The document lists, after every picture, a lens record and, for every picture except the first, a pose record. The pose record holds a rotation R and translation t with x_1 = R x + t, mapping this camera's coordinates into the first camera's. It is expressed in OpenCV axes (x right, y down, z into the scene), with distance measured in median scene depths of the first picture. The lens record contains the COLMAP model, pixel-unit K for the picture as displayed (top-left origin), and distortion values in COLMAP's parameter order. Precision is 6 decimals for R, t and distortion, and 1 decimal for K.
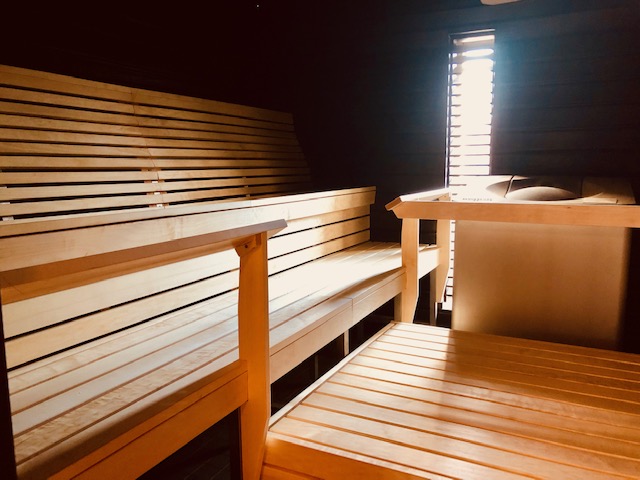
lens RADIAL K [[530.4, 0, 314.2], [0, 530.4, 236.6], [0, 0, 1]] dist [0.047089, -0.042614]
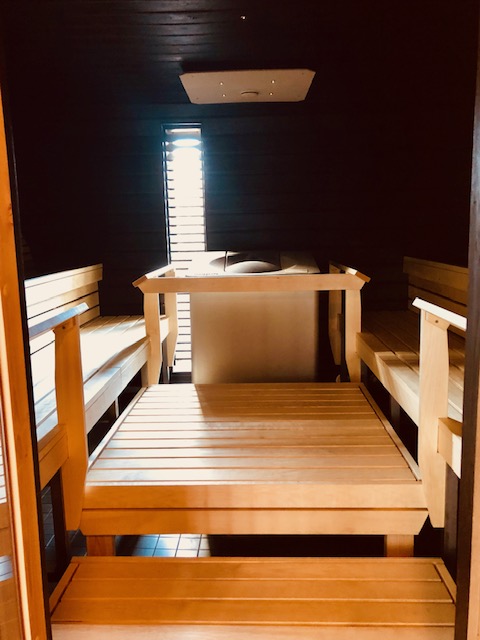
lens RADIAL K [[530.4, 0, 244.7], [0, 530.4, 322.6], [0, 0, 1]] dist [0.047089, -0.042614]
pose [[0.906657, -0.081939, 0.413834, -0.109919], [0.070817, 0.996597, 0.042174, -0.005068], [-0.415882, -0.008931, 0.909375, -0.108516]]
